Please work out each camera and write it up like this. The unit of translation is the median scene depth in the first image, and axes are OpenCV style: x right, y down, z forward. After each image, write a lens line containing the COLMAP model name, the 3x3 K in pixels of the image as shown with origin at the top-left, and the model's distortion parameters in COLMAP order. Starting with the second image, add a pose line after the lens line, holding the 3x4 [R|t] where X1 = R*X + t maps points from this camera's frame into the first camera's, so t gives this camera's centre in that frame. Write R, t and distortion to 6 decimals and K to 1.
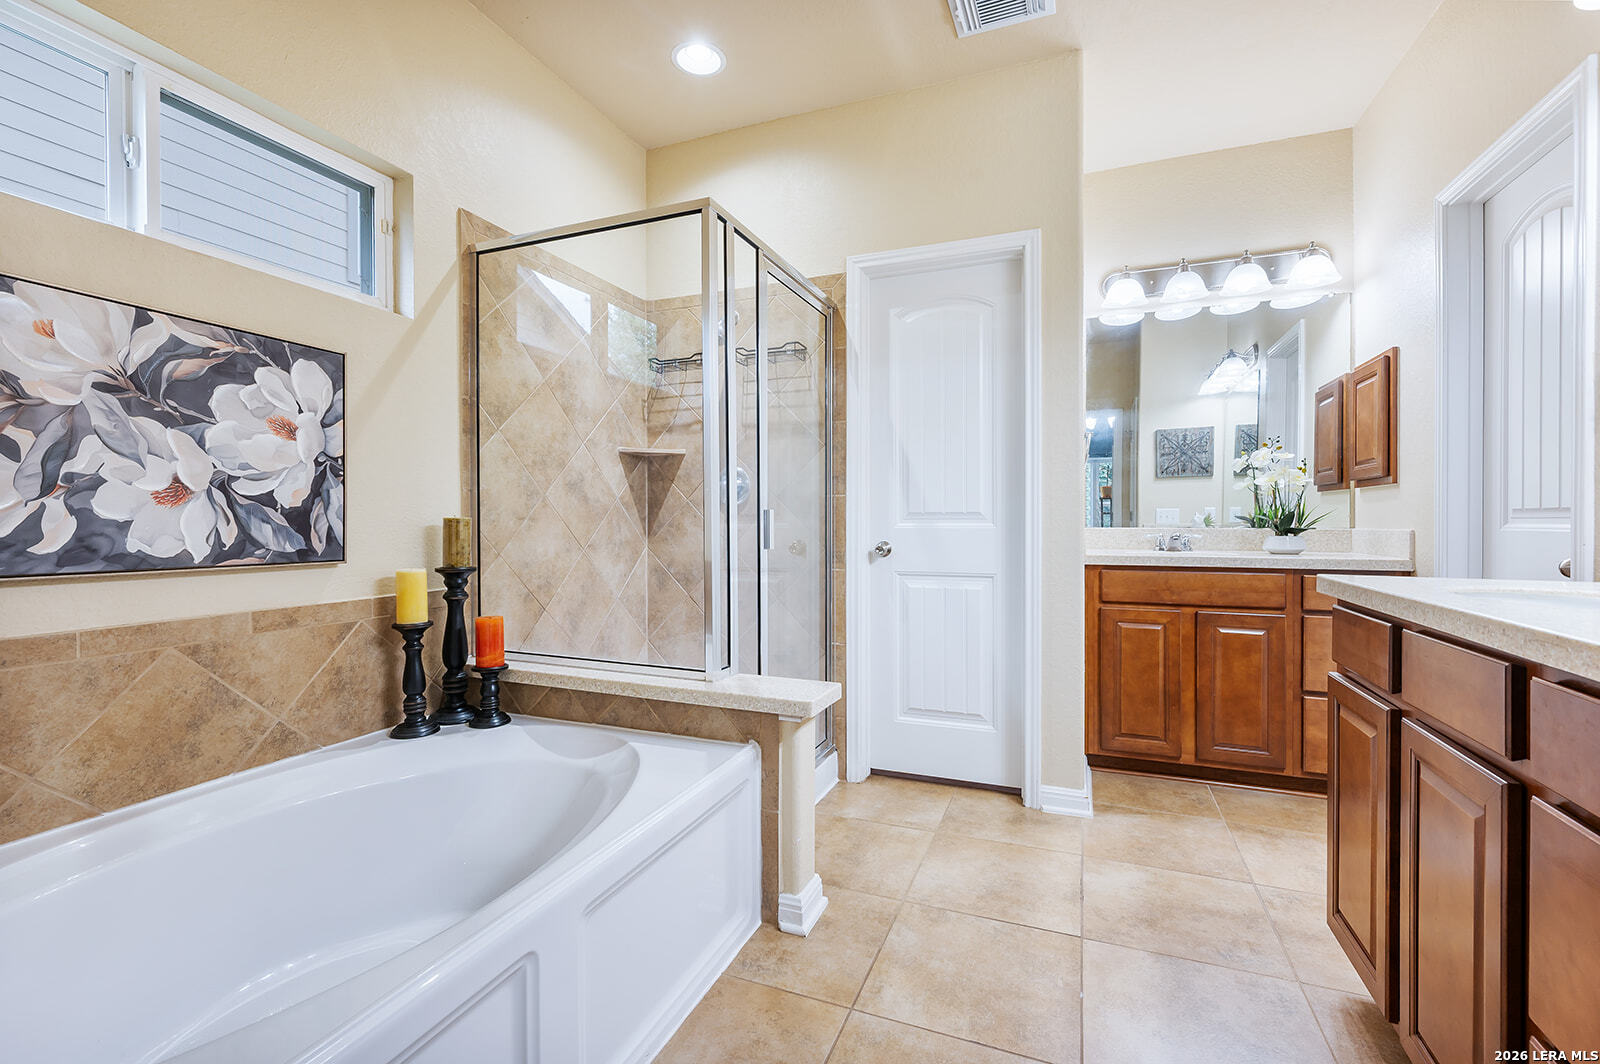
lens RADIAL K [[712.7, 0, 770.6], [0, 712.7, 520.2], [0, 0, 1]] dist [0.001605, 0.000124]
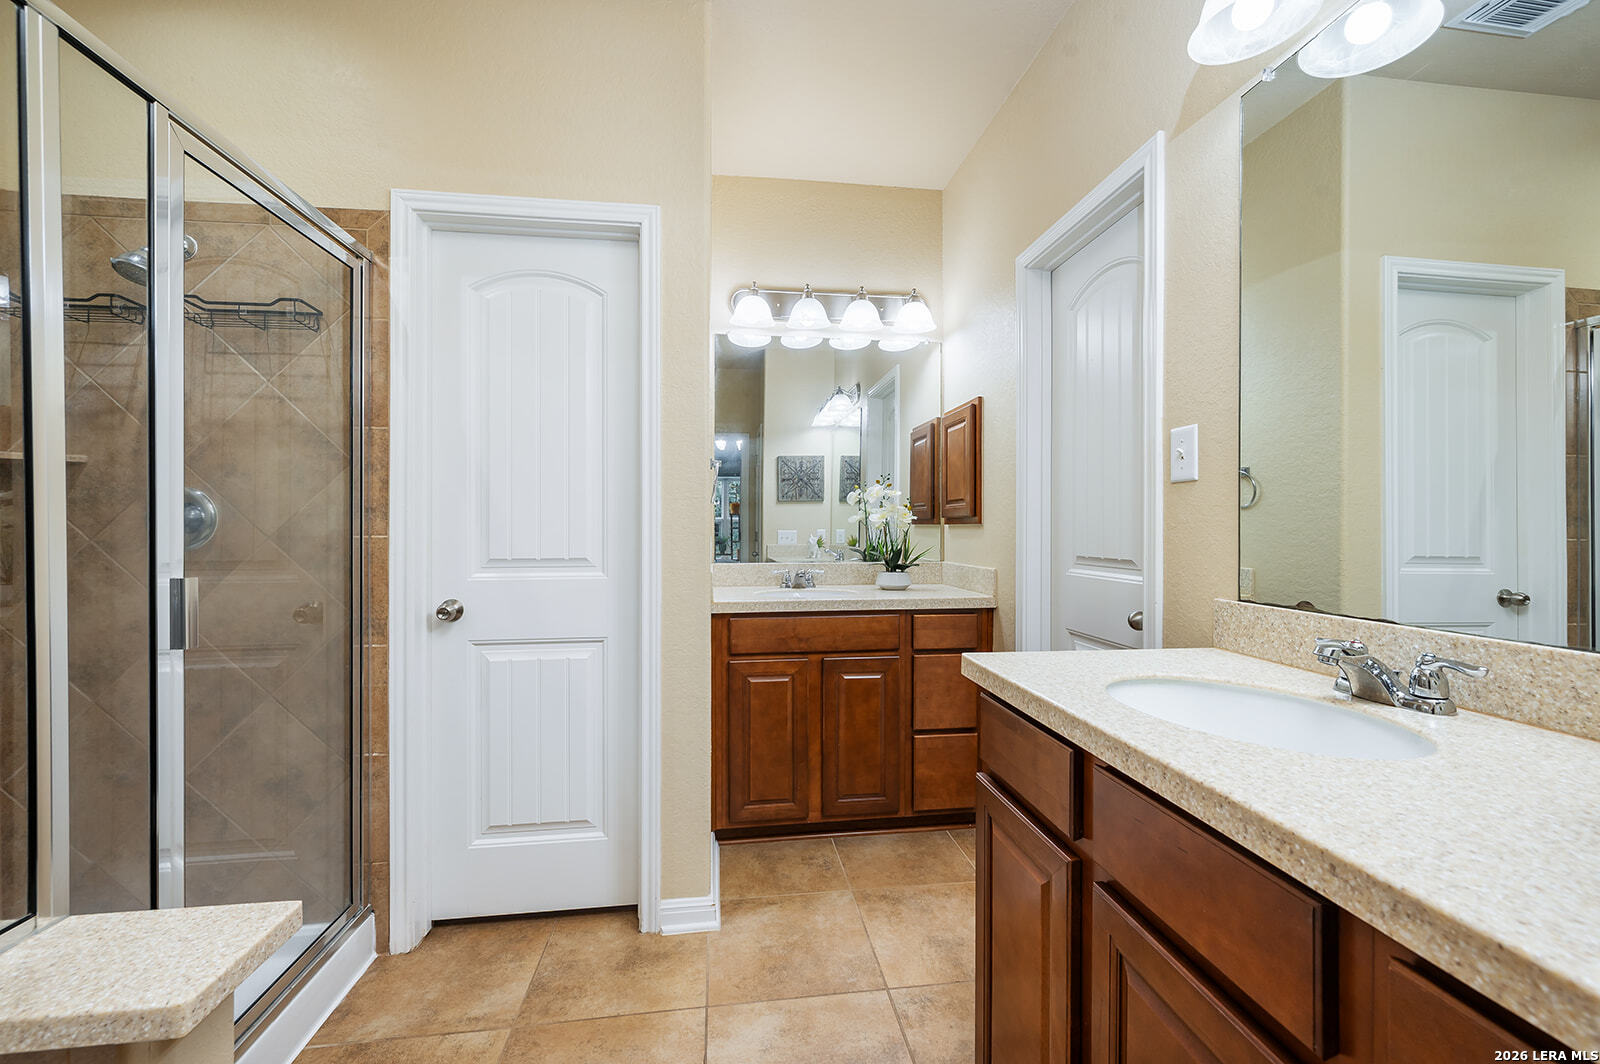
lens RADIAL K [[657.7, 0, 799.4], [0, 657.7, 515.6], [0, 0, 1]] dist [-0.000624, -0.000163]
pose [[0.859049, 0.004293, 0.511876, 0.124433], [0.002101, 0.999927, -0.011911, -0.047519], [-0.511890, 0.011307, 0.858977, 0.262783]]
